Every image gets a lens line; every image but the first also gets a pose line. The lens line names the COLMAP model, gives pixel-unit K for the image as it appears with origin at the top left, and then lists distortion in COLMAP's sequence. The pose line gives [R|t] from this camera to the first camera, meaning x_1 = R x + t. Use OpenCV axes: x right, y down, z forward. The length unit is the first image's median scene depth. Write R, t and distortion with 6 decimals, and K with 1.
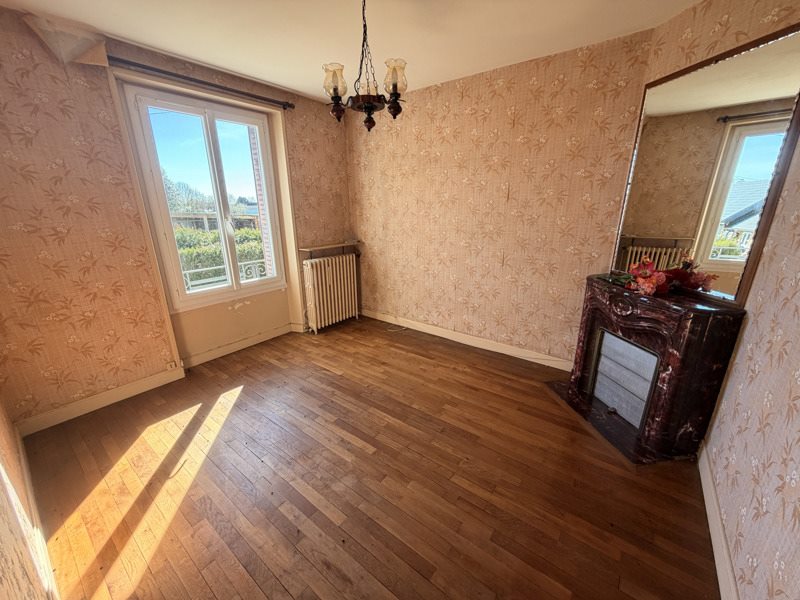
lens RADIAL K [[317.6, 0, 400.6], [0, 317.6, 301.2], [0, 0, 1]] dist [-0.003127, 0.000656]
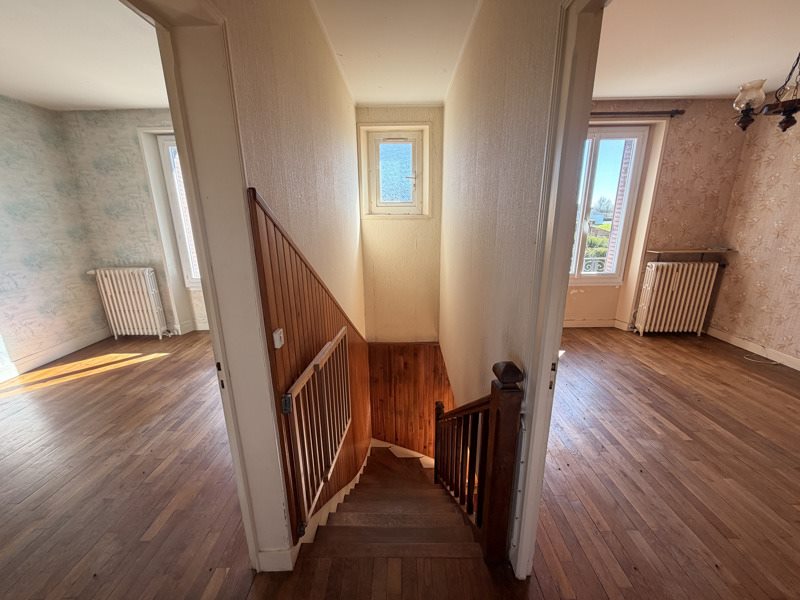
lens RADIAL K [[317.6, 0, 400.1], [0, 317.6, 300.2], [0, 0, 1]] dist [-0.003127, 0.000656]
pose [[0.599493, 0.212669, -0.771609, 0.029138], [-0.226566, 0.969713, 0.091242, 0.079581], [0.767644, 0.120121, 0.629519, -0.245124]]
